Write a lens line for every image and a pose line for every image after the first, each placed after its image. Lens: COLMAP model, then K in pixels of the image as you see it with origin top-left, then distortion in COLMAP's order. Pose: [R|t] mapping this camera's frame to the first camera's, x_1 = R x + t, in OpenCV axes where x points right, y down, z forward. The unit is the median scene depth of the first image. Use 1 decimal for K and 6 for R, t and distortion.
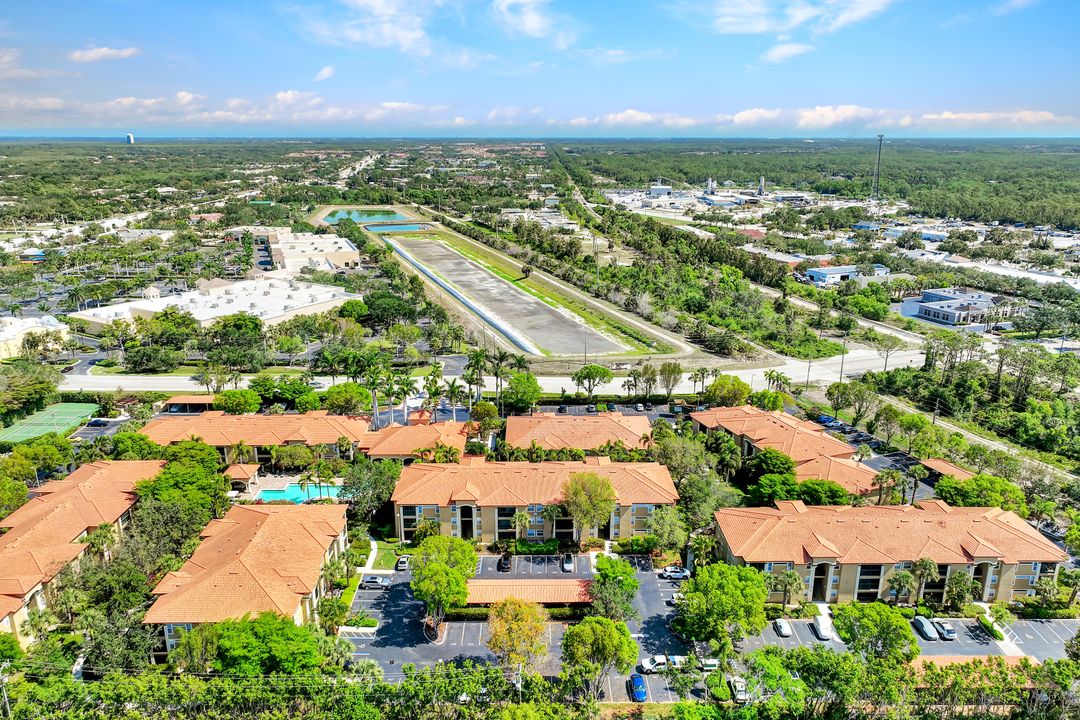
lens RADIAL K [[765.7, 0, 542.2], [0, 765.7, 374.3], [0, 0, 1]] dist [0.005327, 0.004908]
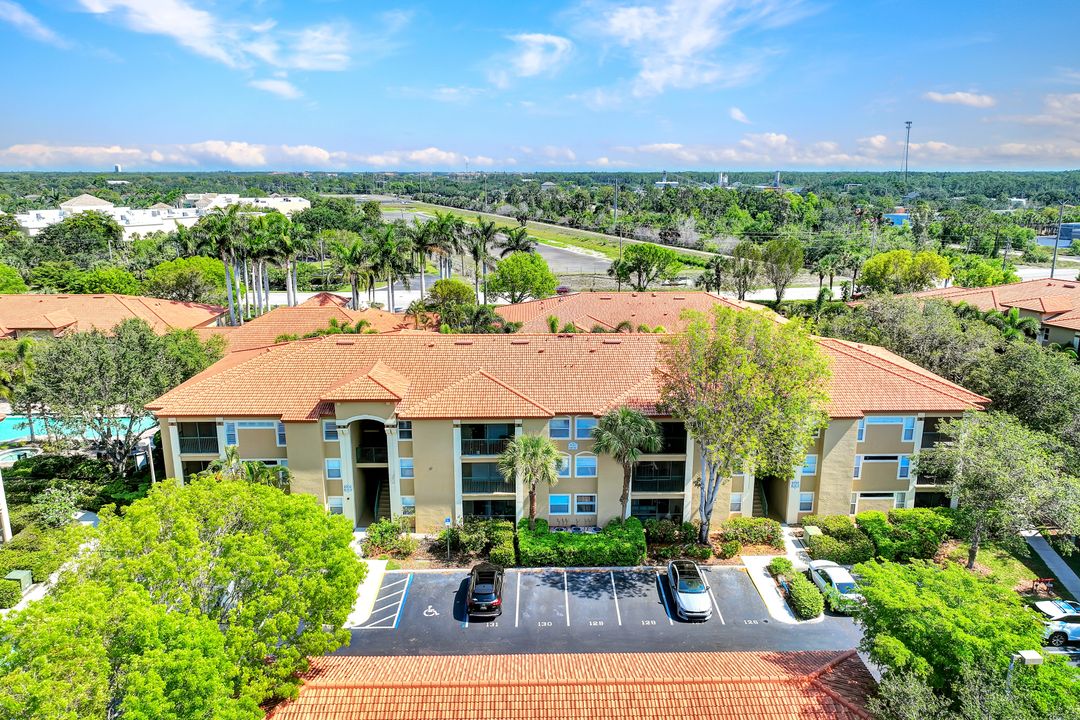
lens RADIAL K [[765.7, 0, 542.2], [0, 765.7, 374.3], [0, 0, 1]] dist [0.005327, 0.004908]
pose [[0.999940, -0.004121, 0.010151, -0.026080], [0.004565, 0.999017, -0.044094, 0.166467], [-0.009960, 0.044138, 0.998976, 0.663977]]
